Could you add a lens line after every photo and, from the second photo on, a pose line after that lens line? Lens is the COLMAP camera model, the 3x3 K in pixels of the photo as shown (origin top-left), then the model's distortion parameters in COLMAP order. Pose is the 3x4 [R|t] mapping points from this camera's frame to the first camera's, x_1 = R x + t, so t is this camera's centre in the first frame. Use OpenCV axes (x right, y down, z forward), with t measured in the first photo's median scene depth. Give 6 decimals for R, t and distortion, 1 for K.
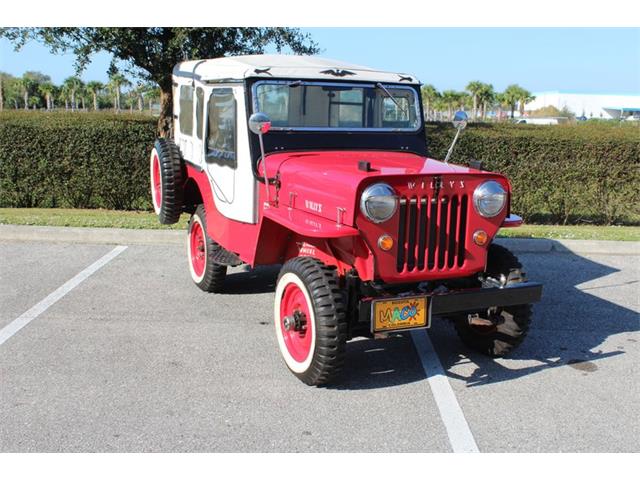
lens RADIAL K [[717.3, 0, 320.0], [0, 717.3, 240.0], [0, 0, 1]] dist [-0.061769, 0.015848]
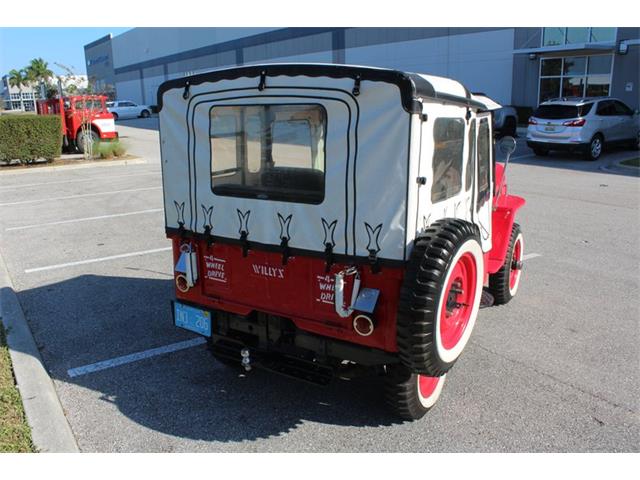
lens RADIAL K [[542.8, 0, 320.0], [0, 542.8, 240.0], [0, 0, 1]] dist [-0.167114, 0.148092]
pose [[-0.555109, -0.223786, 0.801108, -0.652646], [0.161283, 0.915889, 0.367607, -0.391474], [-0.815991, 0.333267, -0.472325, 1.713400]]
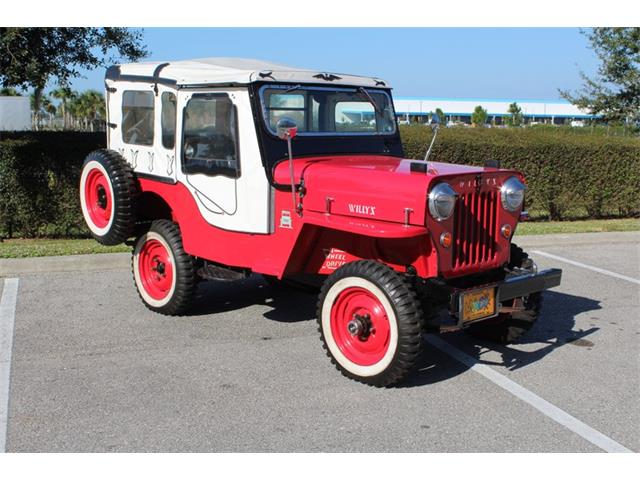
lens RADIAL K [[789.4, 0, 320.0], [0, 789.4, 240.0], [0, 0, 1]] dist [-0.038946, -0.025480]
pose [[0.940389, -0.065505, 0.333733, -0.404409], [0.074422, 0.997129, -0.013990, 0.005892], [-0.331858, 0.037993, 0.942564, -0.018360]]
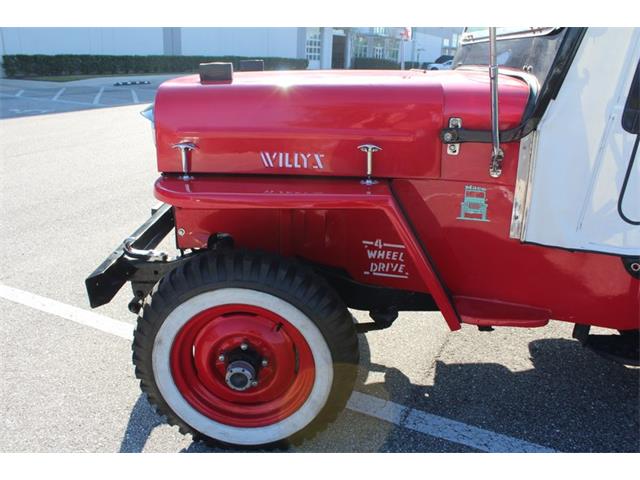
lens RADIAL K [[542.8, 0, 320.0], [0, 542.8, 240.0], [0, 0, 1]] dist [-0.167114, 0.148092]
pose [[-0.457364, 0.252445, -0.852696, 0.531970], [-0.197432, 0.906107, 0.374154, -0.147654], [0.867087, 0.339474, -0.364580, 1.200639]]
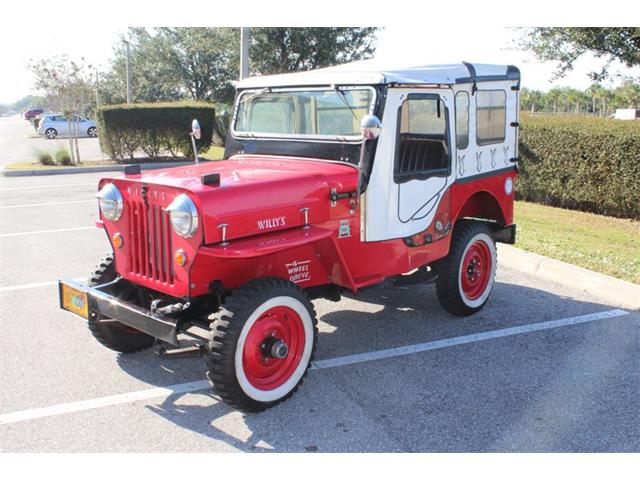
lens RADIAL K [[661.9, 0, 320.0], [0, 661.9, 240.0], [0, 0, 1]] dist [-0.084341, 0.023330]
pose [[0.374255, 0.159699, -0.913471, 0.971686], [-0.154868, 0.981989, 0.108227, -0.132214], [0.914302, 0.100963, 0.392247, 0.776451]]
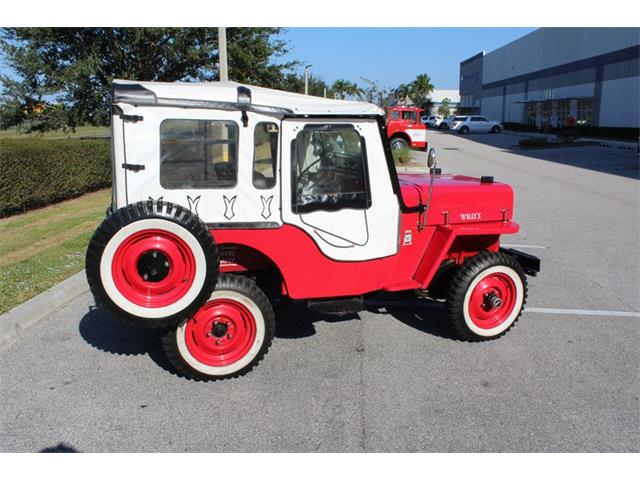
lens RADIAL K [[542.8, 0, 320.0], [0, 542.8, 240.0], [0, 0, 1]] dist [-0.167114, 0.148092]
pose [[0.085100, -0.242236, 0.966478, -0.916935], [0.182046, 0.957449, 0.223944, -0.255321], [-0.979601, 0.156886, 0.125577, 1.071523]]
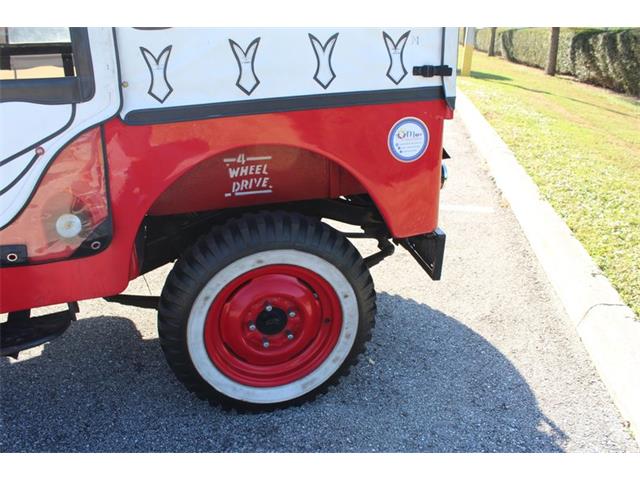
lens RADIAL K [[542.8, 0, 320.0], [0, 542.8, 240.0], [0, 0, 1]] dist [-0.167114, 0.148092]
pose [[-0.165189, 0.352501, -0.921116, 0.395743], [-0.190005, 0.905077, 0.380438, -0.216436], [0.967786, 0.237861, -0.082532, 1.509039]]
